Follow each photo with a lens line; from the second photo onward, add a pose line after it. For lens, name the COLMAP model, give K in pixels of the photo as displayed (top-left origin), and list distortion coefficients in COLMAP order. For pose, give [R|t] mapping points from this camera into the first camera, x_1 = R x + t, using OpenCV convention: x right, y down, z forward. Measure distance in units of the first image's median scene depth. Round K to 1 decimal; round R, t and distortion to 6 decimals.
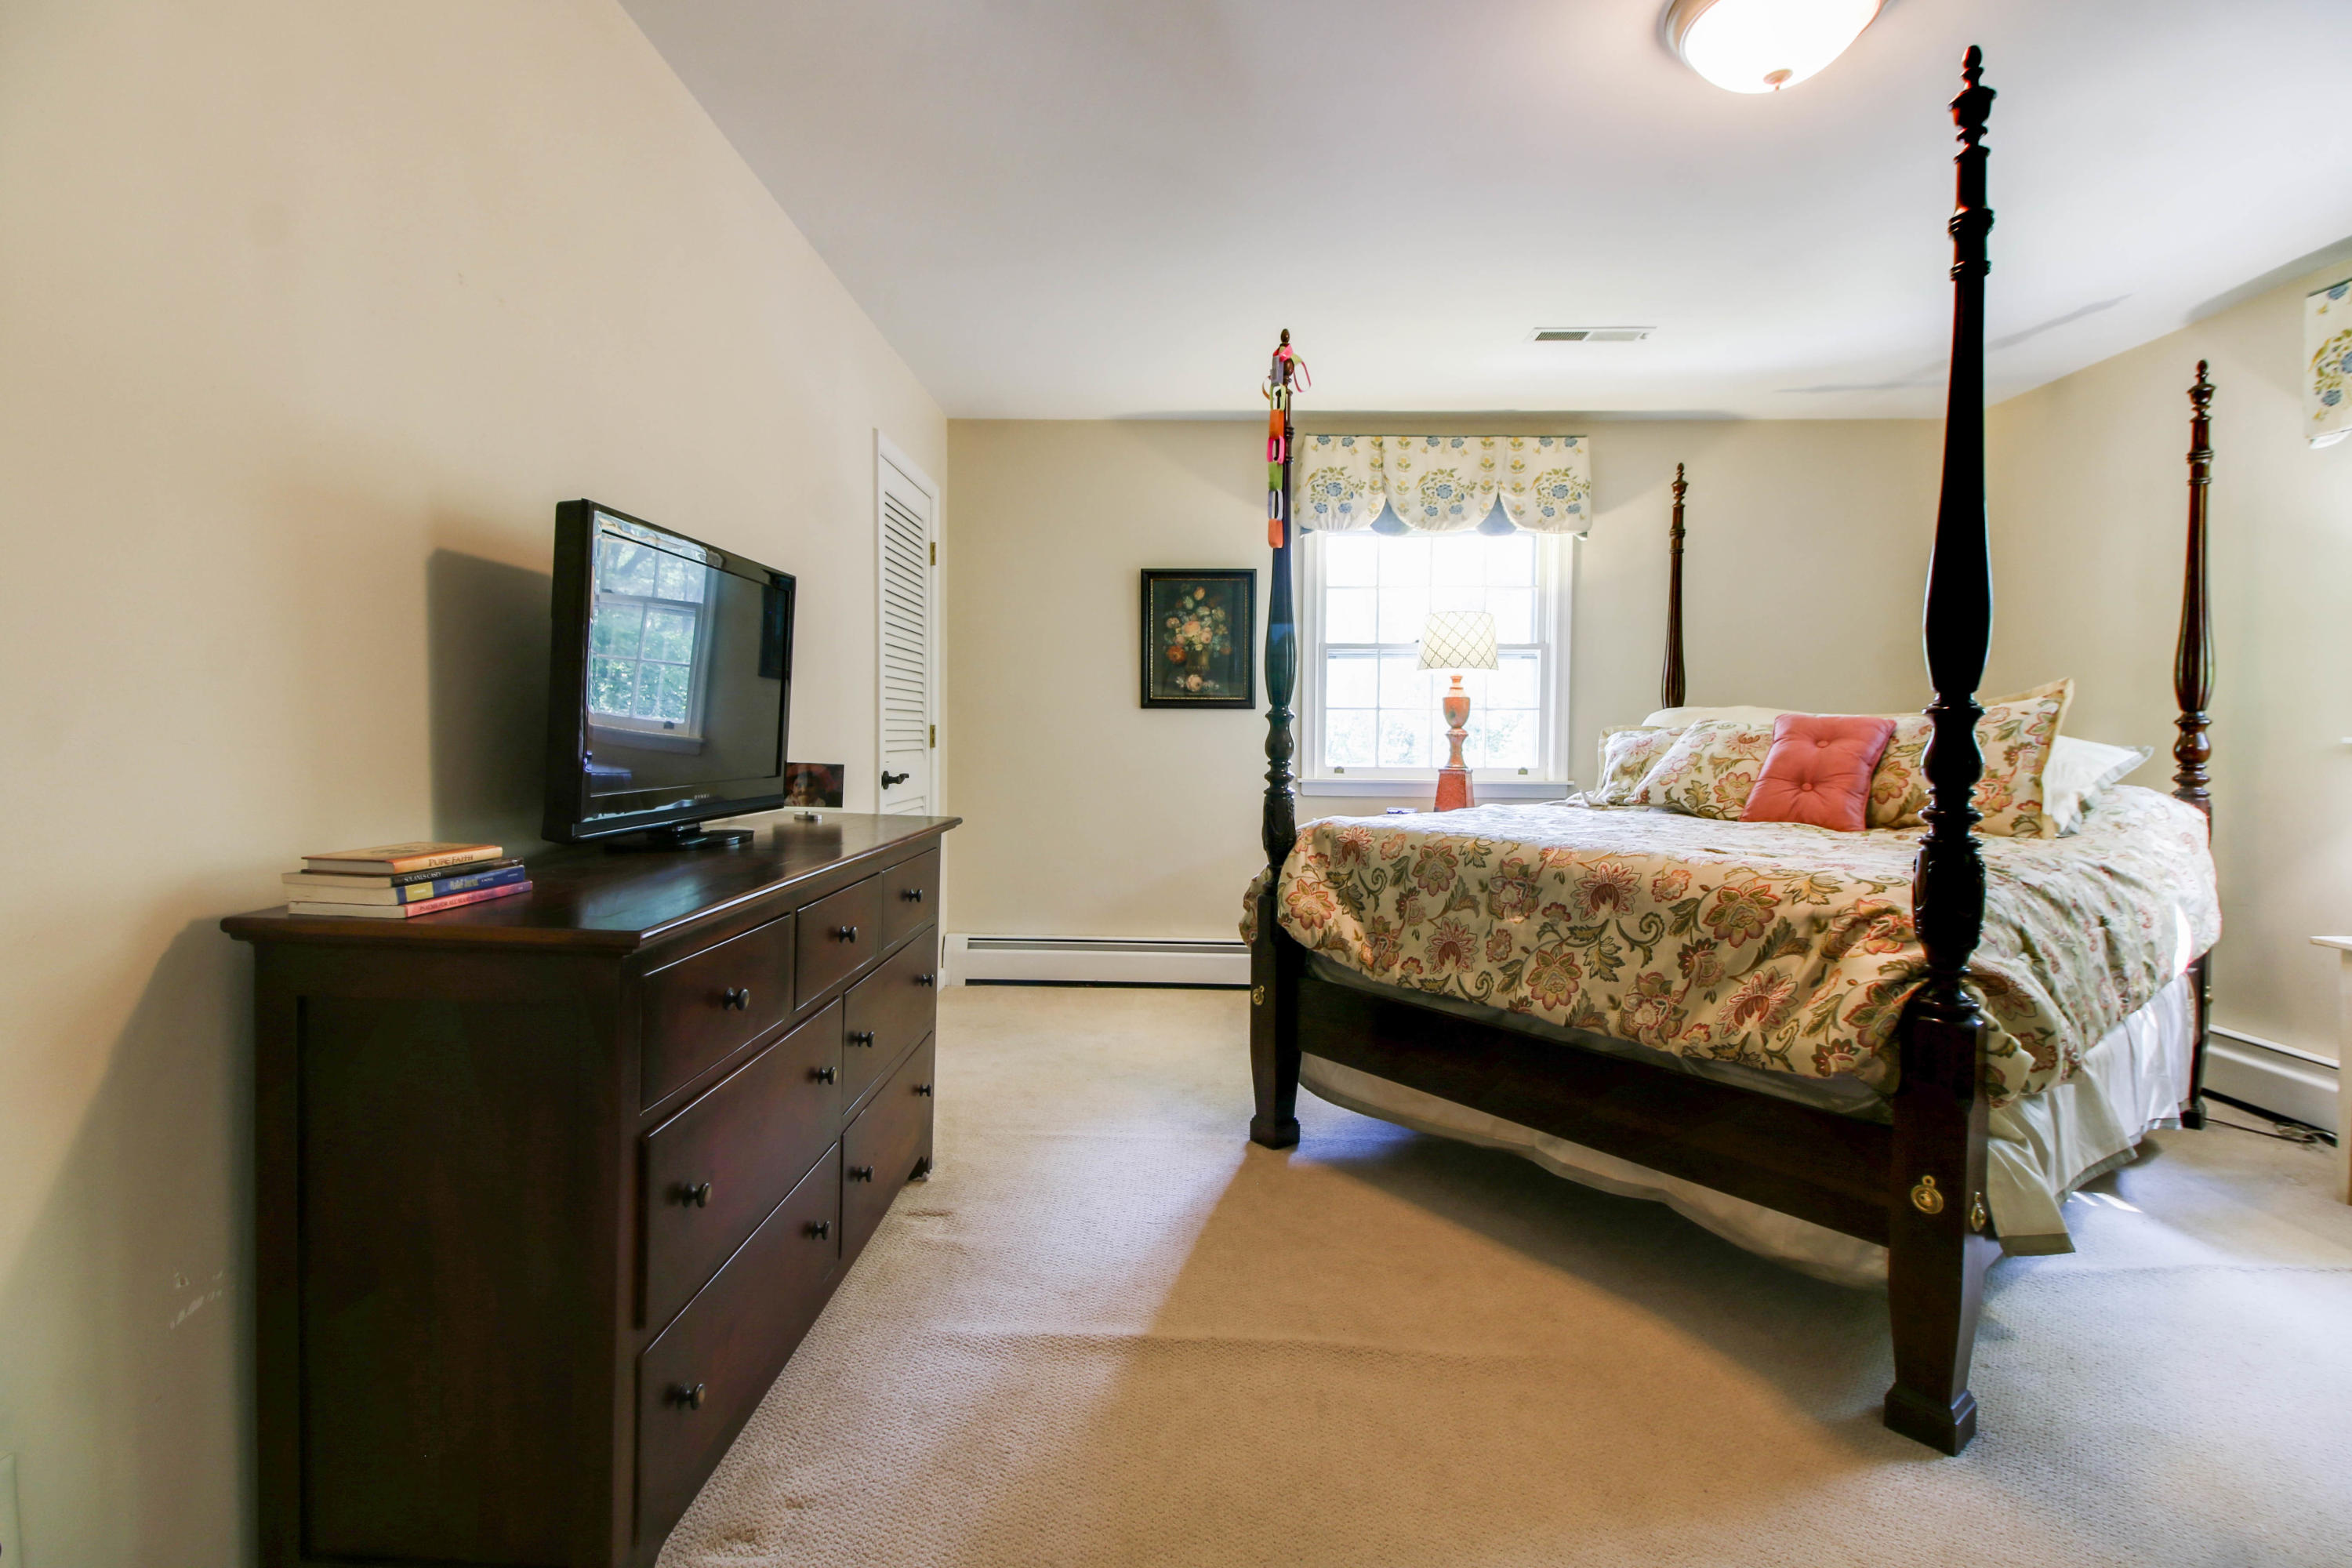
lens RADIAL K [[1080.7, 0, 1170.0], [0, 1080.7, 769.9], [0, 0, 1]] dist [0.021024, -0.013688]
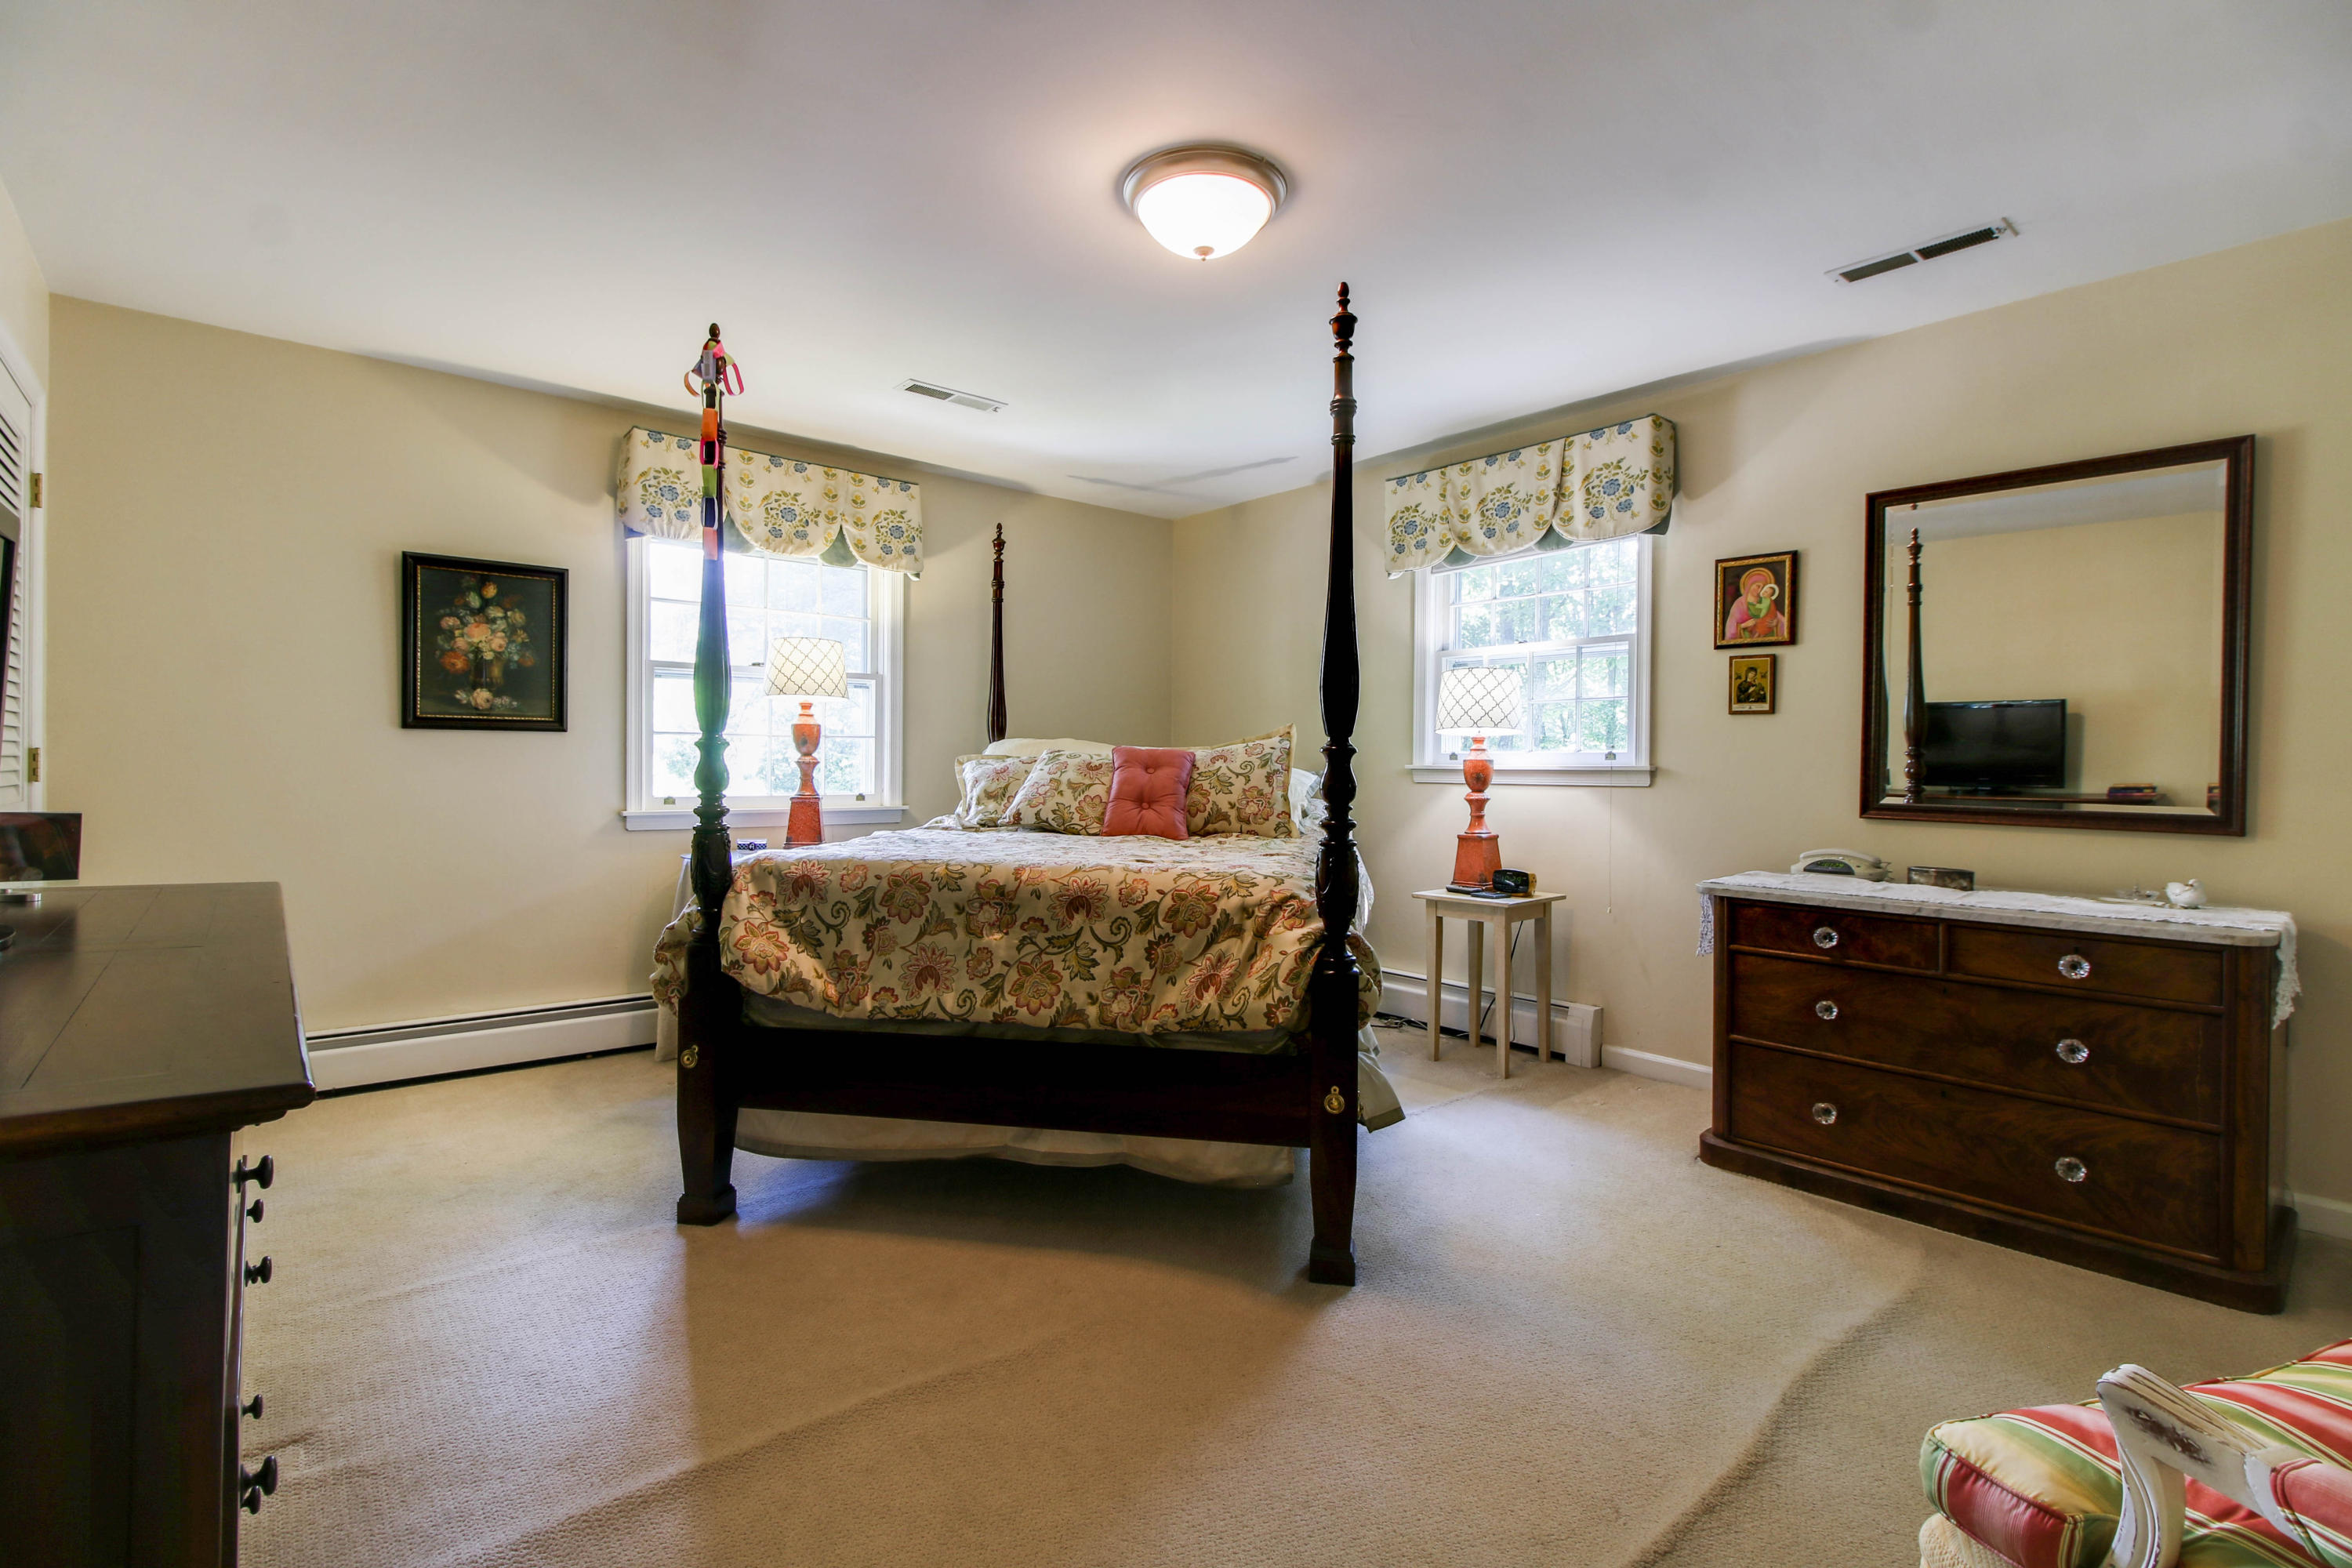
lens RADIAL K [[1080.7, 0, 1170.0], [0, 1080.7, 769.9], [0, 0, 1]] dist [0.021024, -0.013688]
pose [[0.743203, -0.005432, 0.669044, -0.232192], [0.019798, 0.999708, -0.013876, -0.008075], [-0.668773, 0.023559, 0.743093, 0.068640]]
